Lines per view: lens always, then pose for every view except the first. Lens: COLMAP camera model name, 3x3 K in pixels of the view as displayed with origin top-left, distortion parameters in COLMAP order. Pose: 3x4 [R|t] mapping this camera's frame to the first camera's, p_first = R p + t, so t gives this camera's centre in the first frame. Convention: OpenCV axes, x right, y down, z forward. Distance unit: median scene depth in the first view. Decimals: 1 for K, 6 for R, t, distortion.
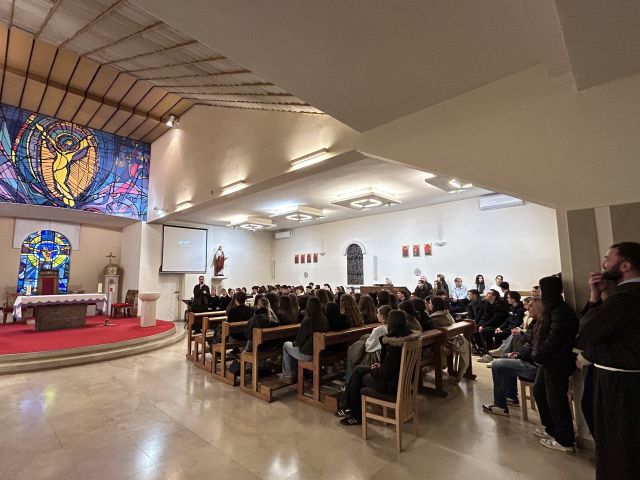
lens RADIAL K [[321.2, 0, 319.0], [0, 321.2, 241.1], [0, 0, 1]] dist [0.003510, 0.001051]
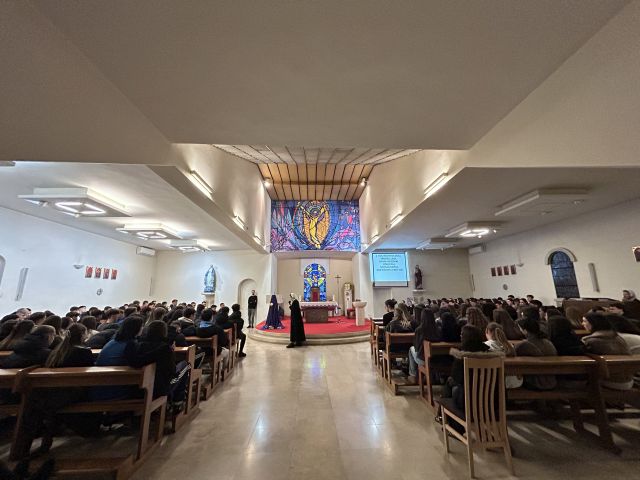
lens RADIAL K [[257.0, 0, 319.0], [0, 257.0, 241.0], [0, 0, 1]] dist [0.000400, 0.000419]
pose [[0.711055, -0.140348, -0.688987, 0.159367], [0.086810, 0.989903, -0.112056, 0.002874], [0.697757, 0.019867, 0.716059, 0.035404]]
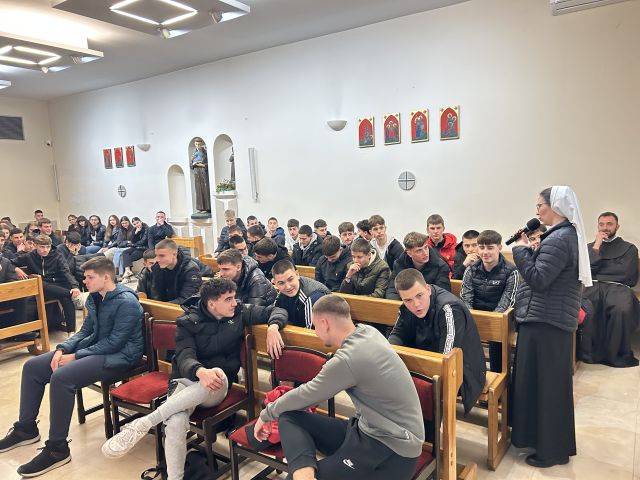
lens RADIAL K [[485.8, 0, 319.7], [0, 485.8, 239.1], [0, 0, 1]] dist [0.023113, -0.001124]
pose [[-0.987161, 0.063222, -0.146681, -0.923452], [0.063822, 0.997961, 0.000619, 0.082170], [0.146421, -0.008751, -0.989184, 0.786647]]
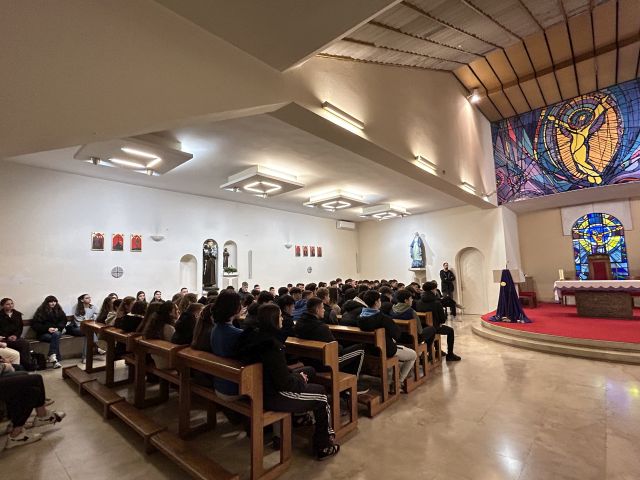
lens RADIAL K [[321.2, 0, 319.3], [0, 321.2, 240.7], [0, 0, 1]] dist [0.003510, 0.001051]
pose [[0.030428, -0.095716, -0.994943, 0.094139], [0.143987, 0.985442, -0.090398, 0.019317], [0.989112, -0.140508, 0.043767, 0.156202]]
